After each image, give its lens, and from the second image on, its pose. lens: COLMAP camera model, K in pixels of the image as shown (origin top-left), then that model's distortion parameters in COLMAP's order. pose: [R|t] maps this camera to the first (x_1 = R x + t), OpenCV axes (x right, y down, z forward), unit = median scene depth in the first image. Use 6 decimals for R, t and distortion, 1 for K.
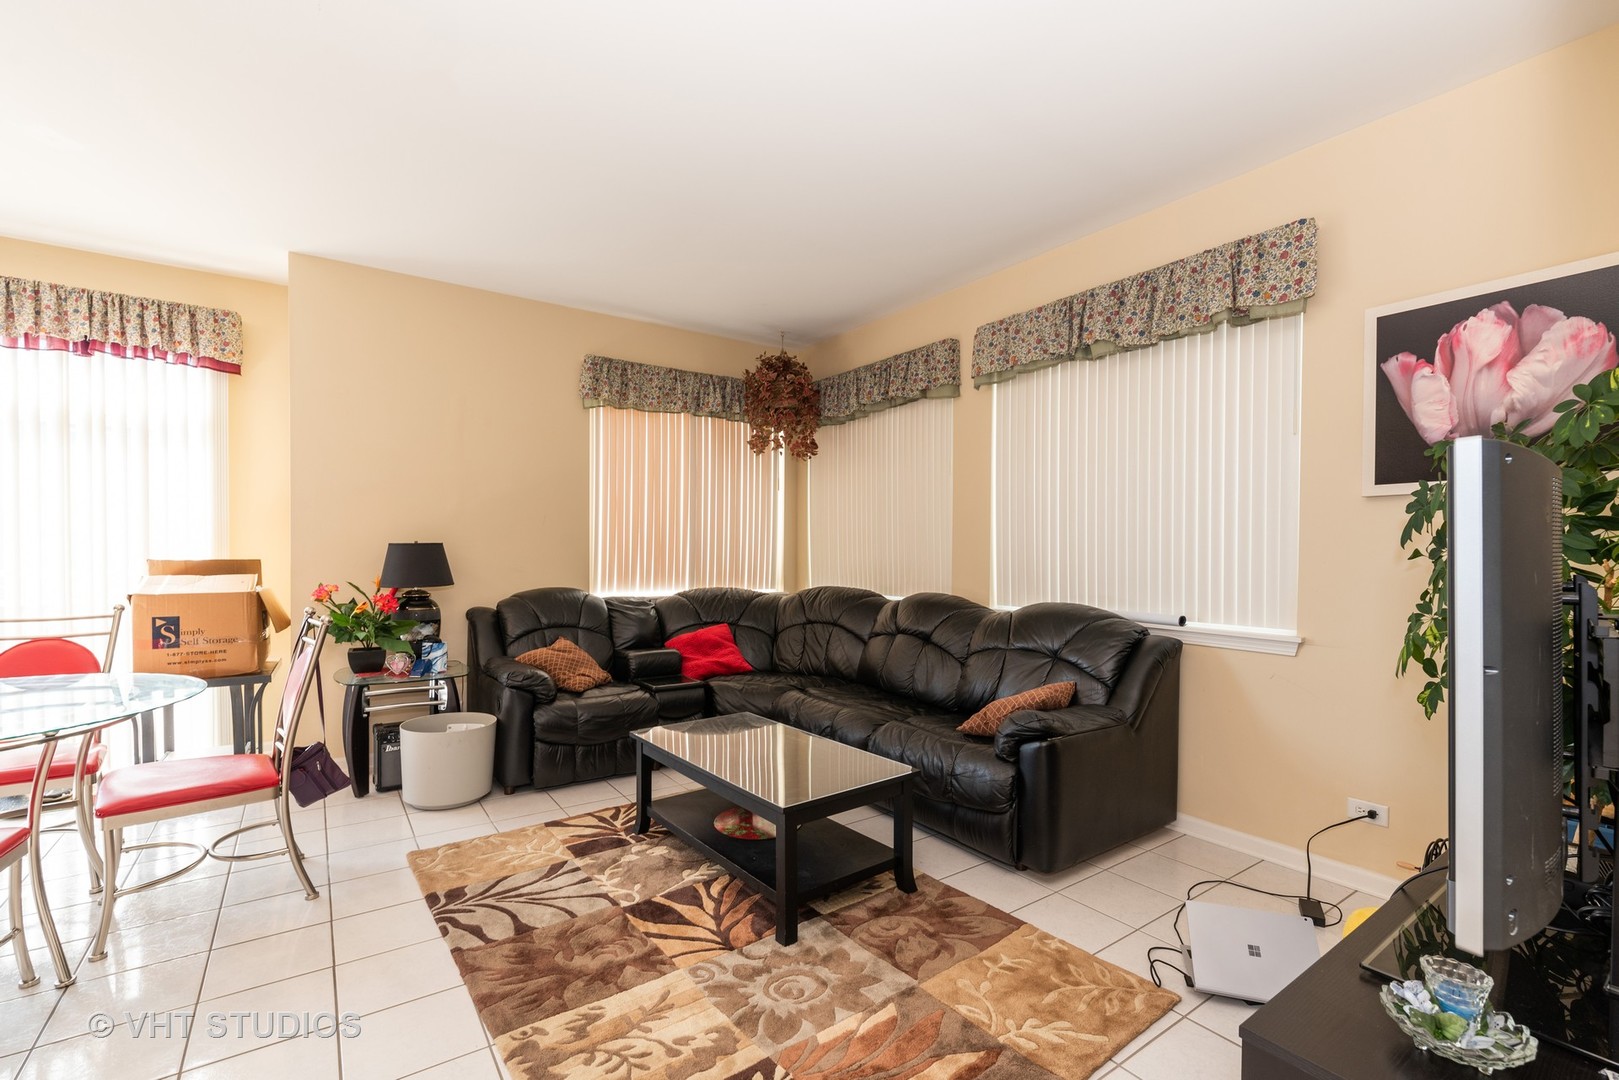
lens RADIAL K [[702.1, 0, 810.9], [0, 702.1, 550.7], [0, 0, 1]] dist [0.001217, 0.000049]
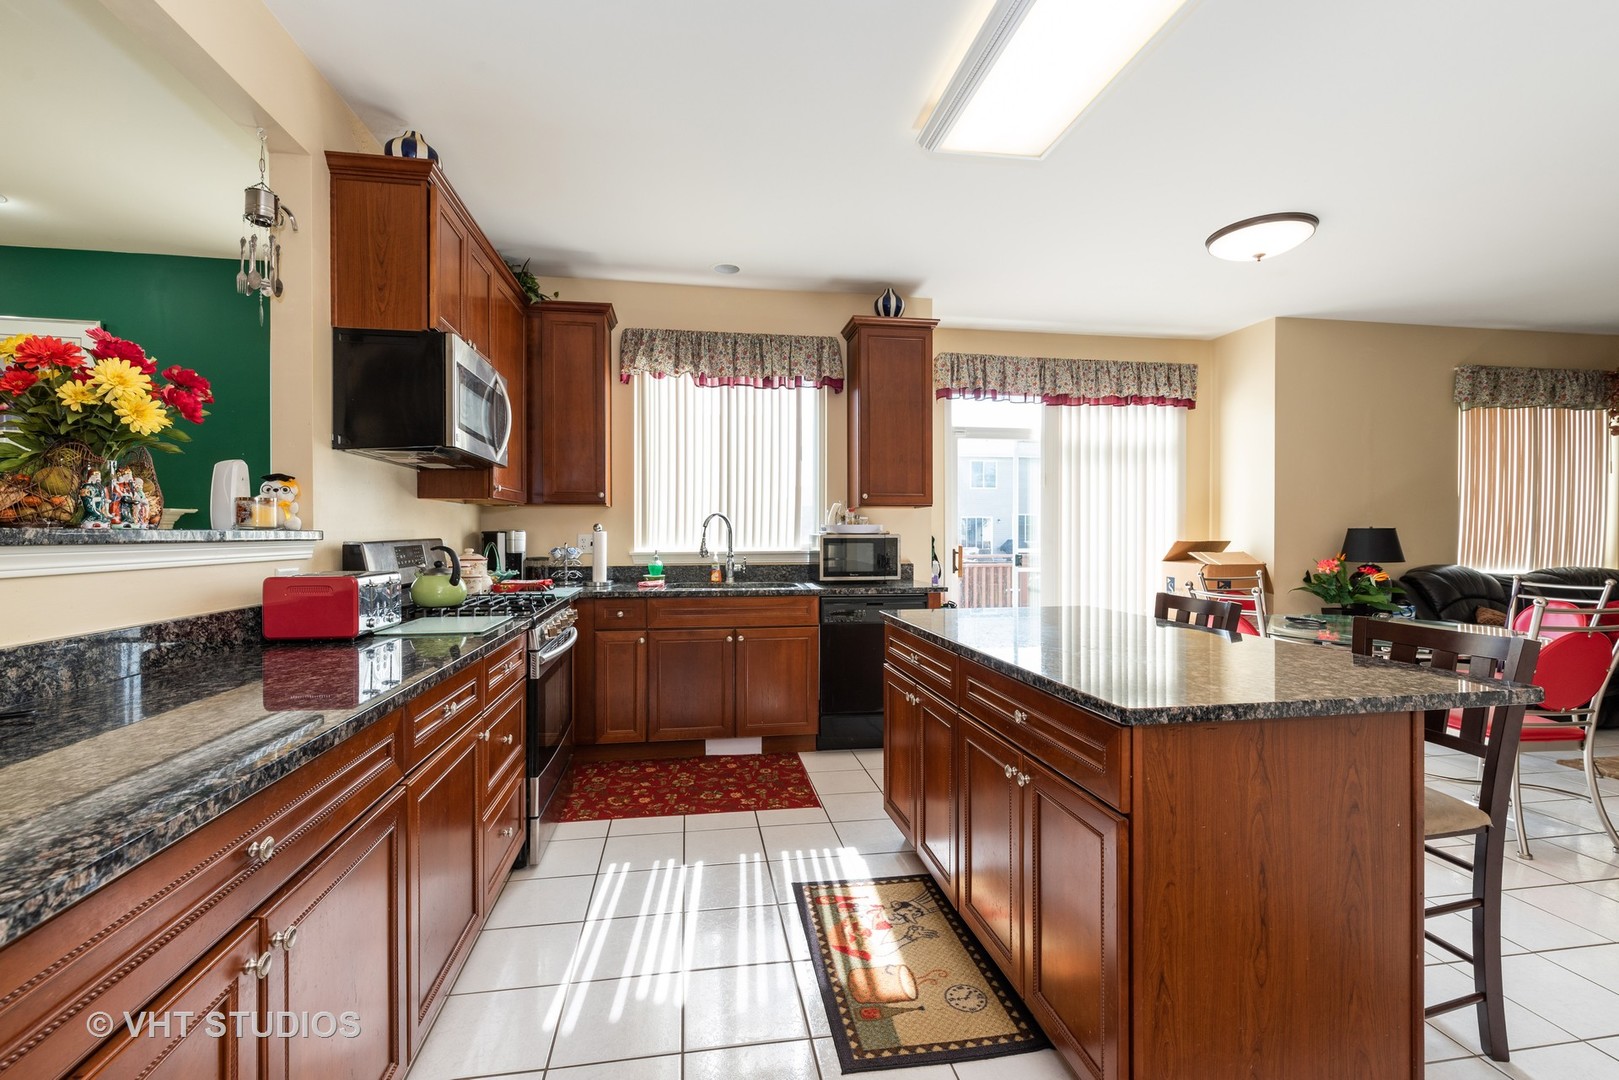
lens RADIAL K [[702.1, 0, 806.5], [0, 702.1, 538.8], [0, 0, 1]] dist [0.001217, 0.000049]
pose [[0.896906, -0.002030, -0.442216, -0.893574], [0.006839, 0.999934, 0.009281, -0.009668], [0.442167, -0.011348, 0.896861, -0.600925]]
